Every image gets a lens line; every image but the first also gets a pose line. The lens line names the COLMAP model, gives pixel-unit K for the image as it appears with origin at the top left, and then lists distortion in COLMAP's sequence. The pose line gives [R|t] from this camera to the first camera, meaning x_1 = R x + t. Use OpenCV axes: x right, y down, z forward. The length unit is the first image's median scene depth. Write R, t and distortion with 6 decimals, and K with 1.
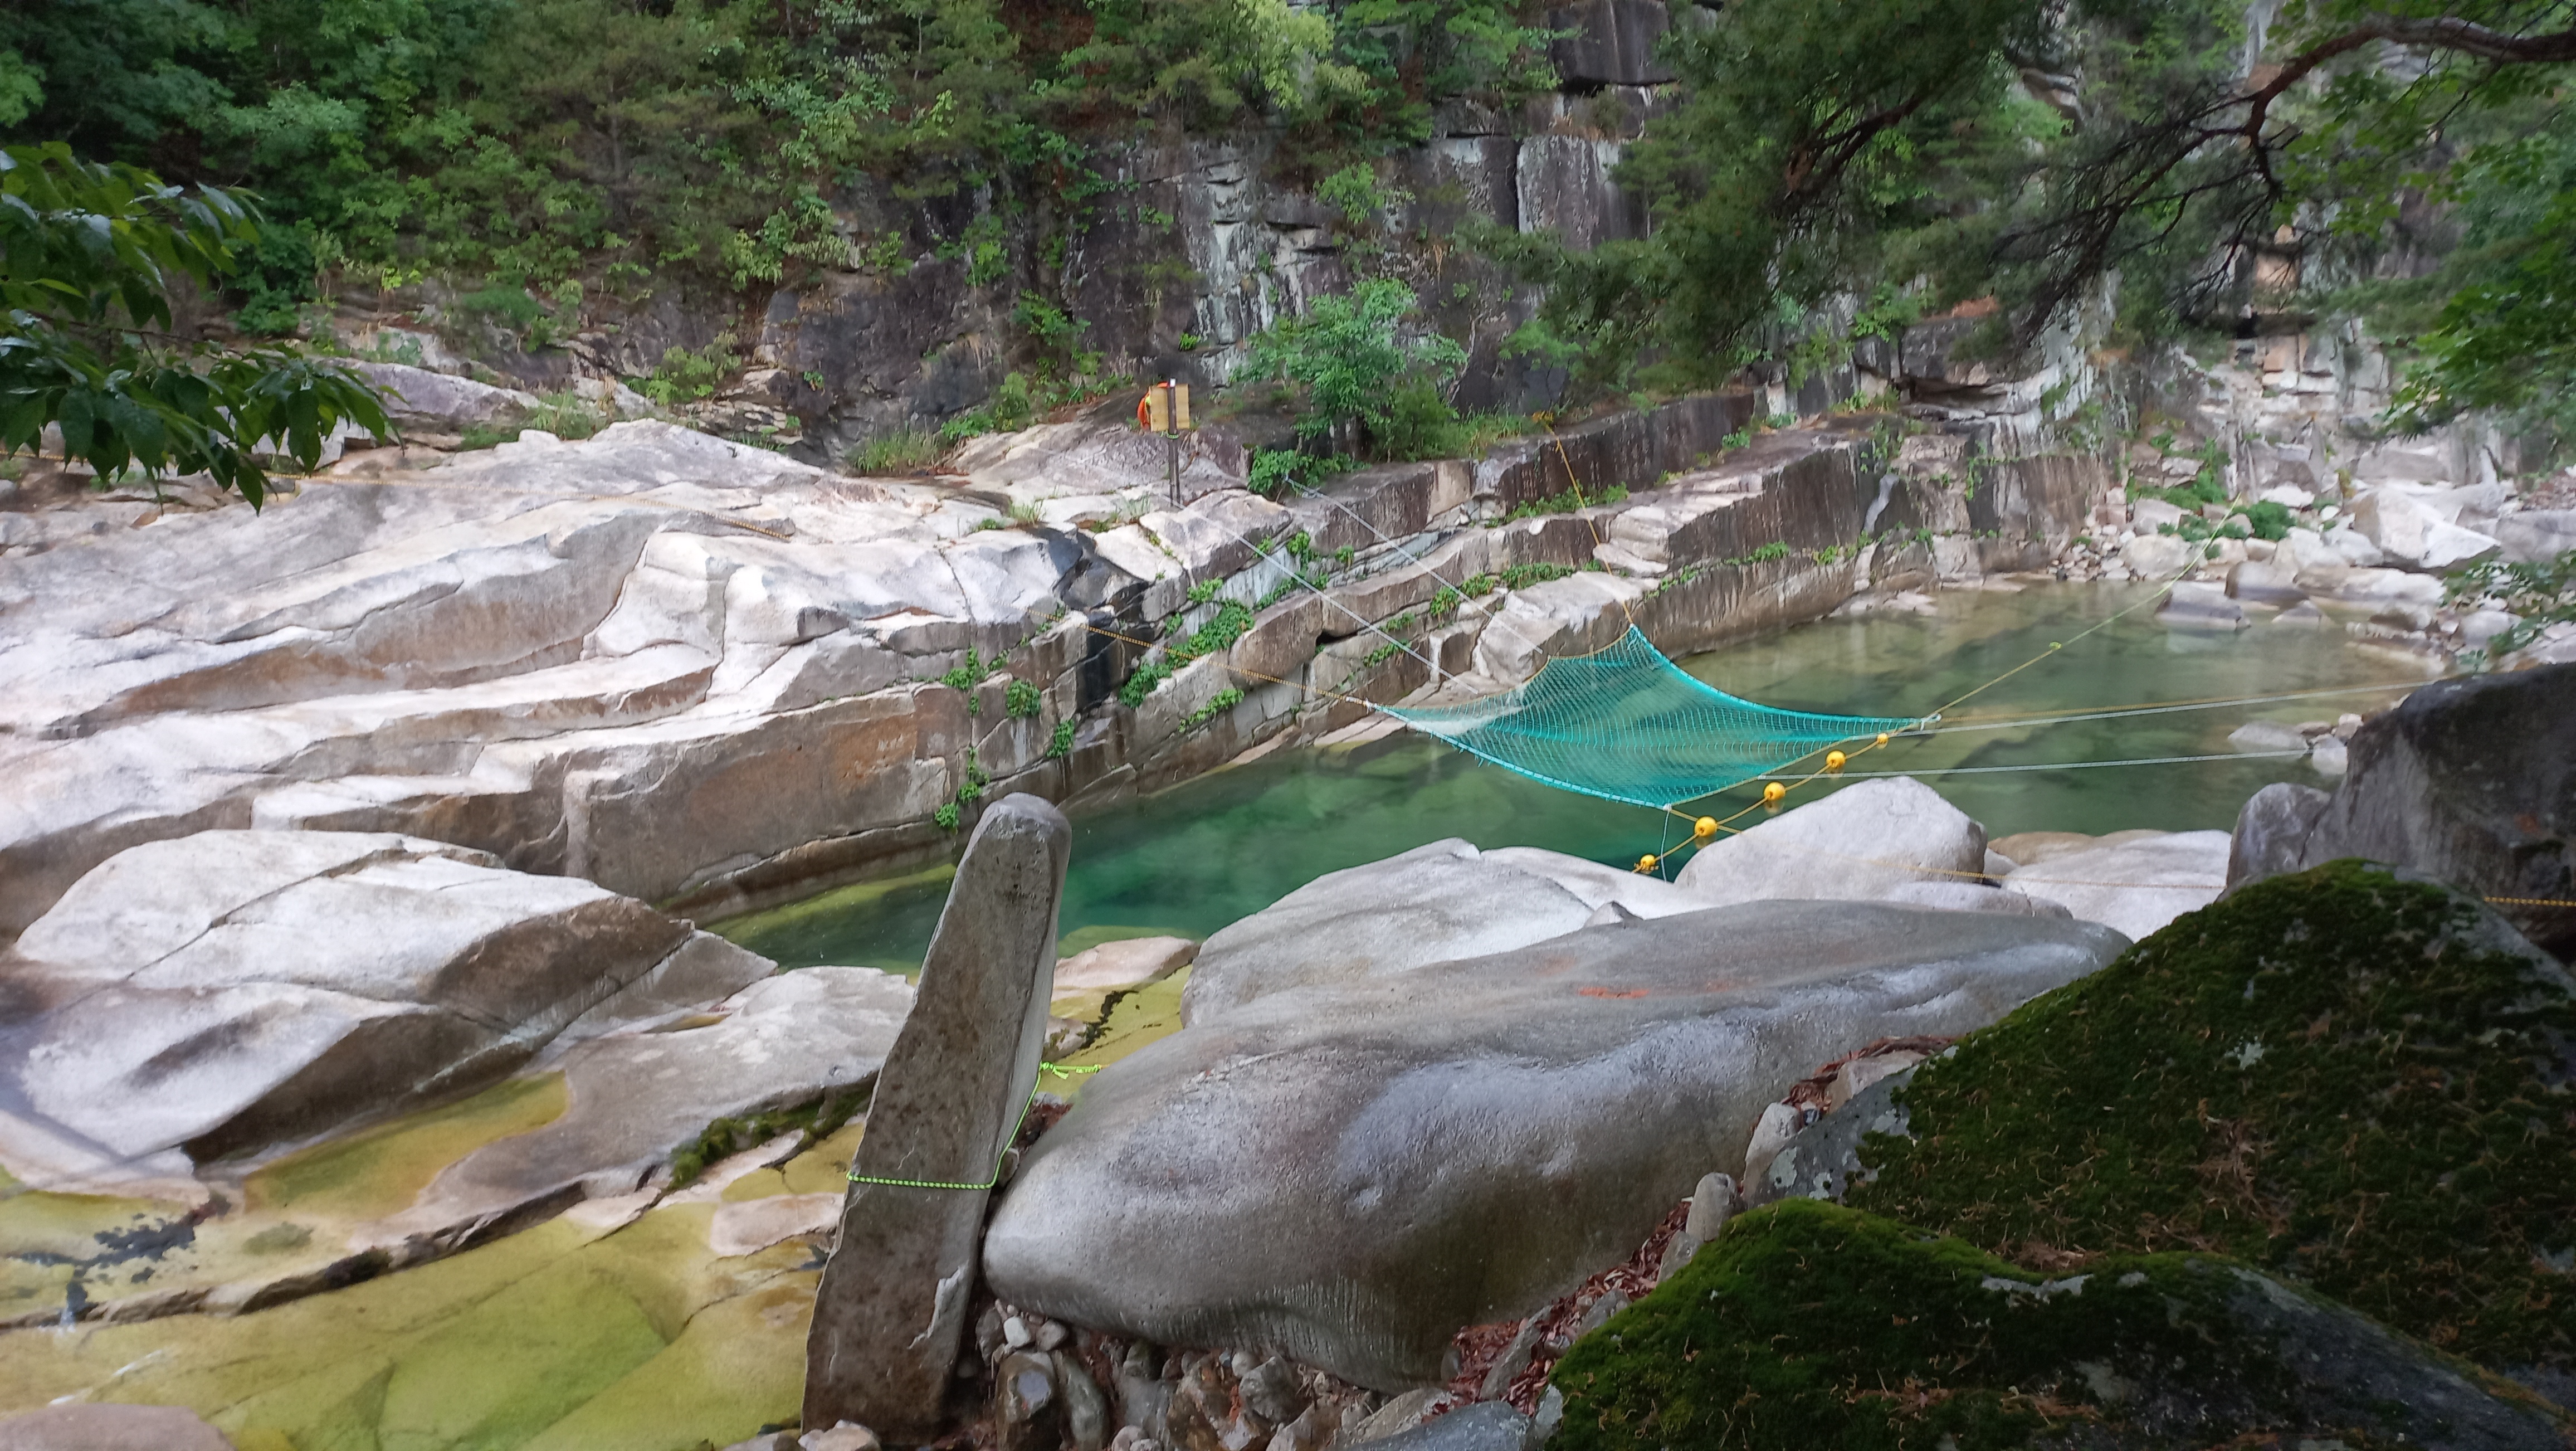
lens RADIAL K [[1809.3, 0, 1281.8], [0, 1809.3, 717.4], [0, 0, 1]] dist [0.097660, -0.118589]
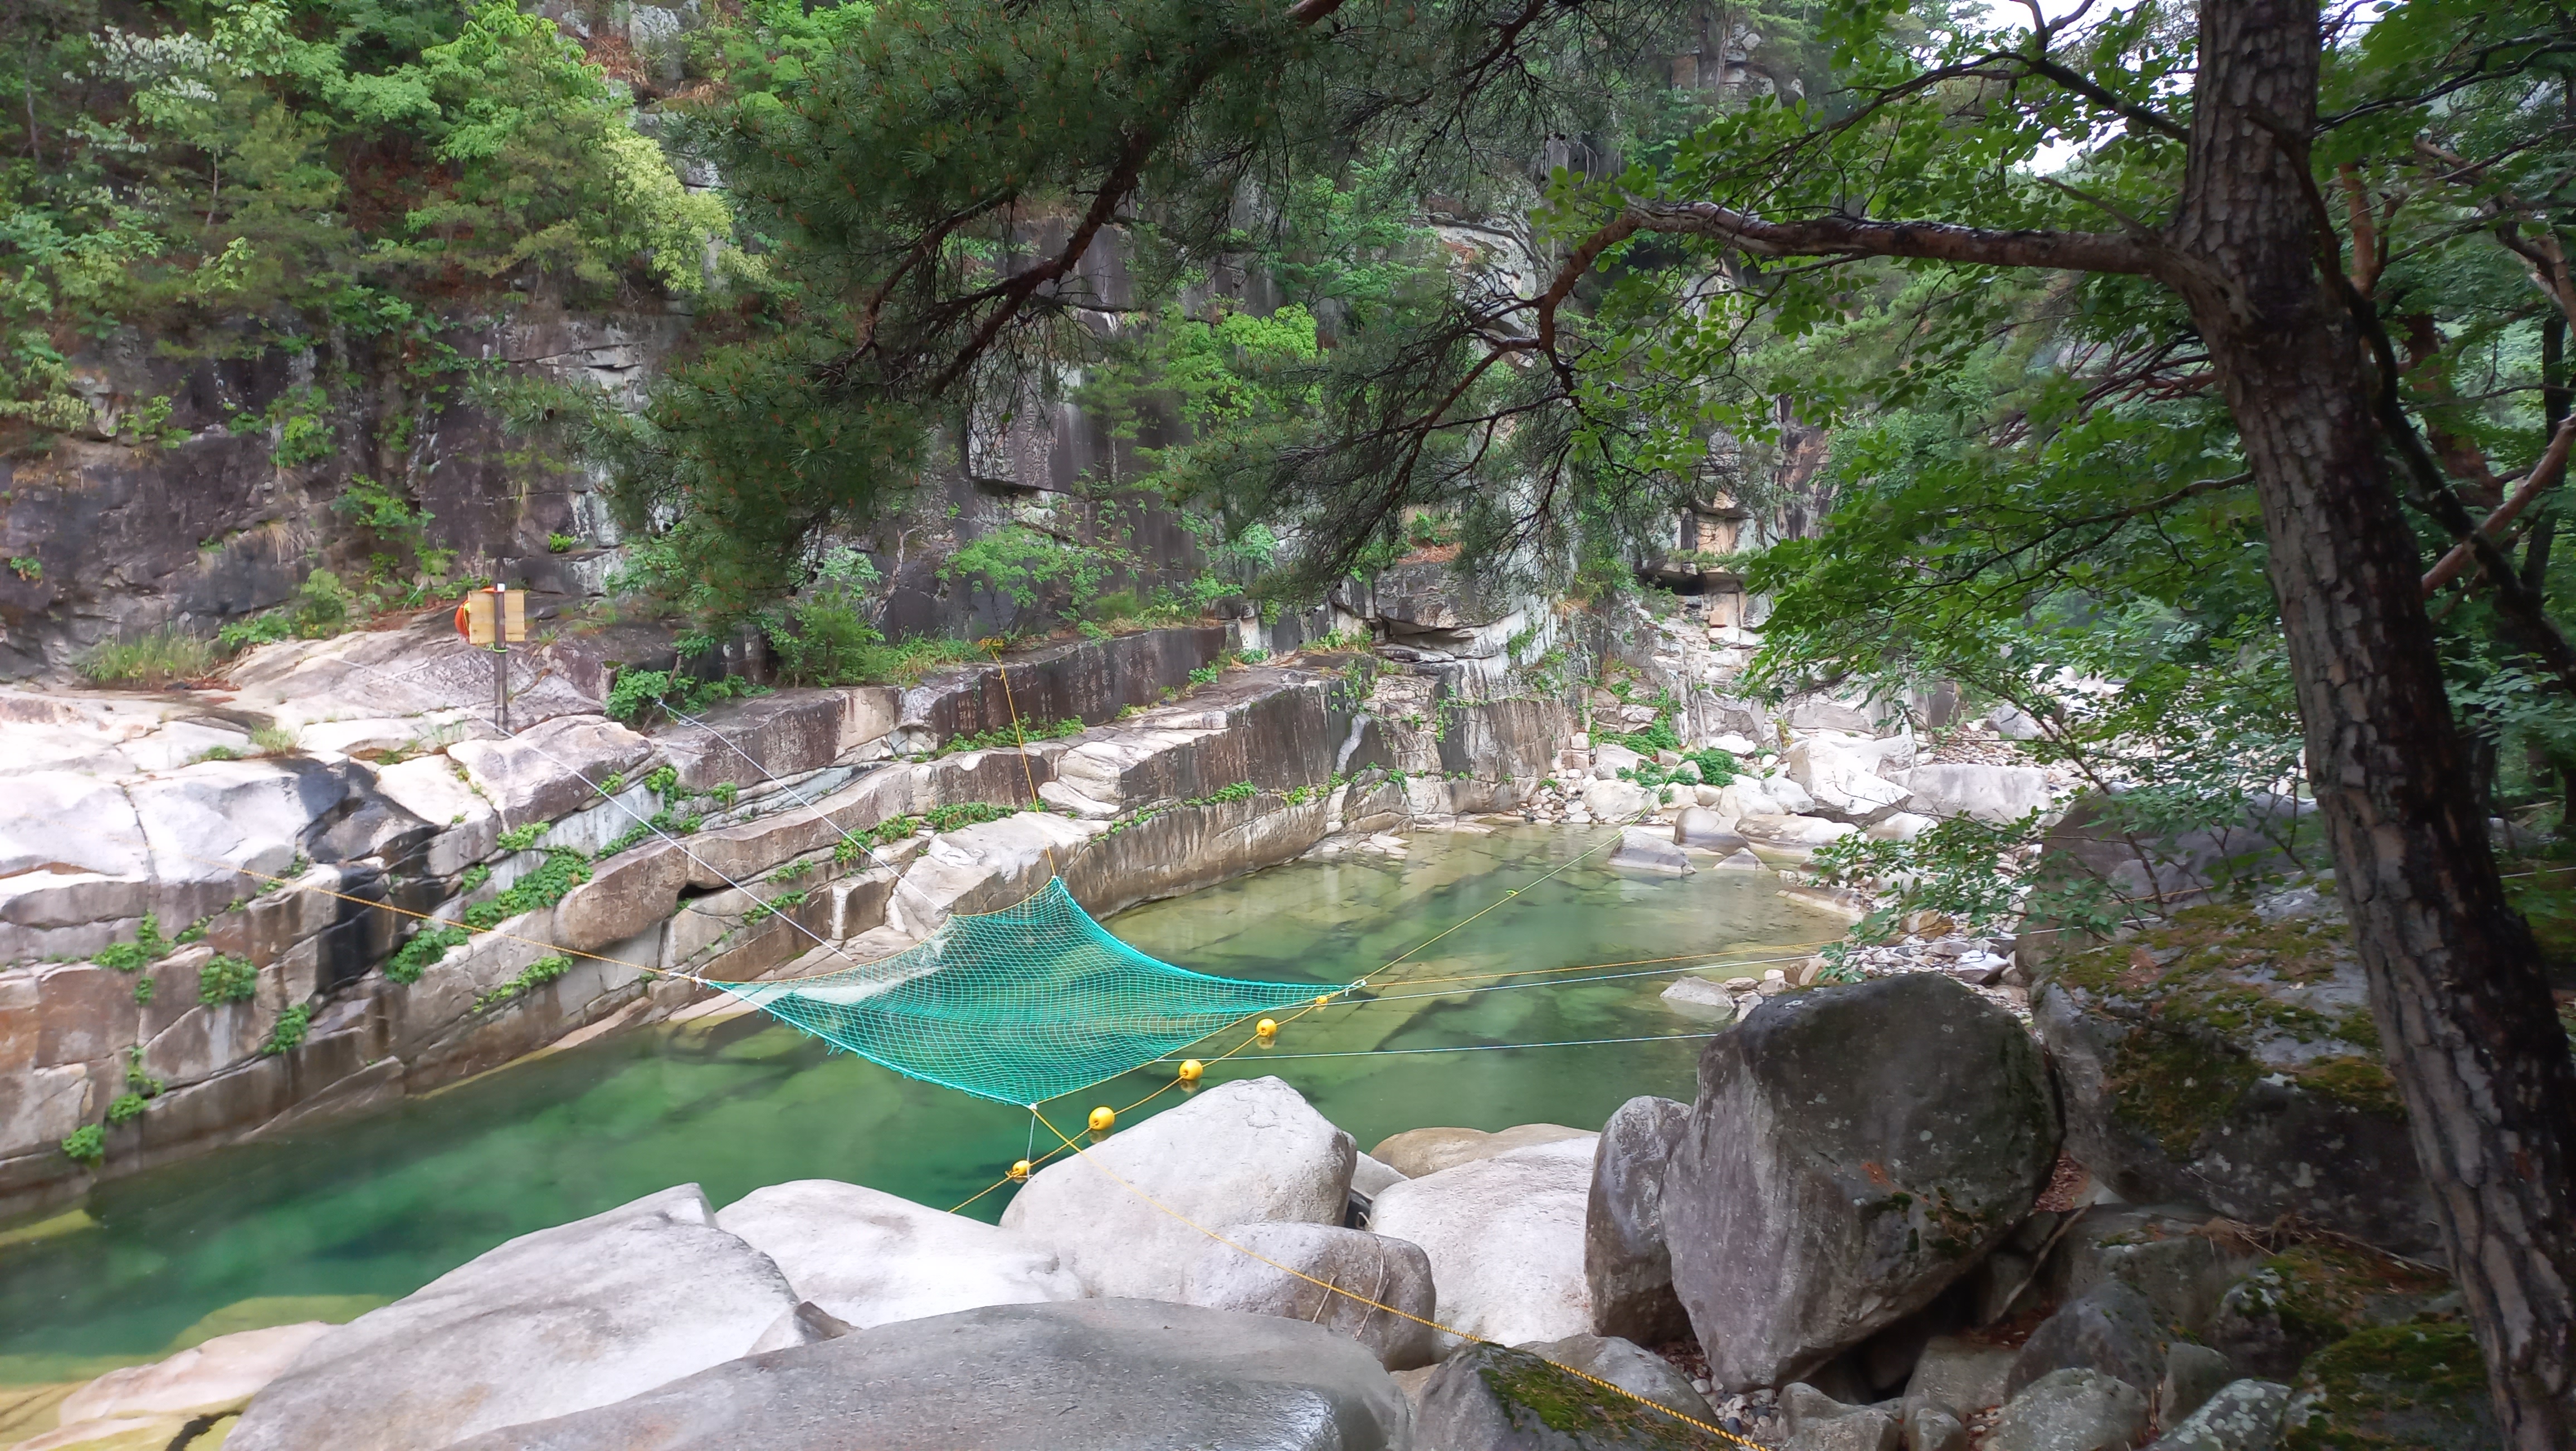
lens RADIAL K [[1809.3, 0, 1281.8], [0, 1809.3, 717.4], [0, 0, 1]] dist [0.097660, -0.118589]
pose [[0.971770, 0.022613, 0.234846, 0.079307], [0.006086, 0.992662, -0.120766, -0.017422], [-0.235853, 0.118786, 0.964501, 0.090382]]
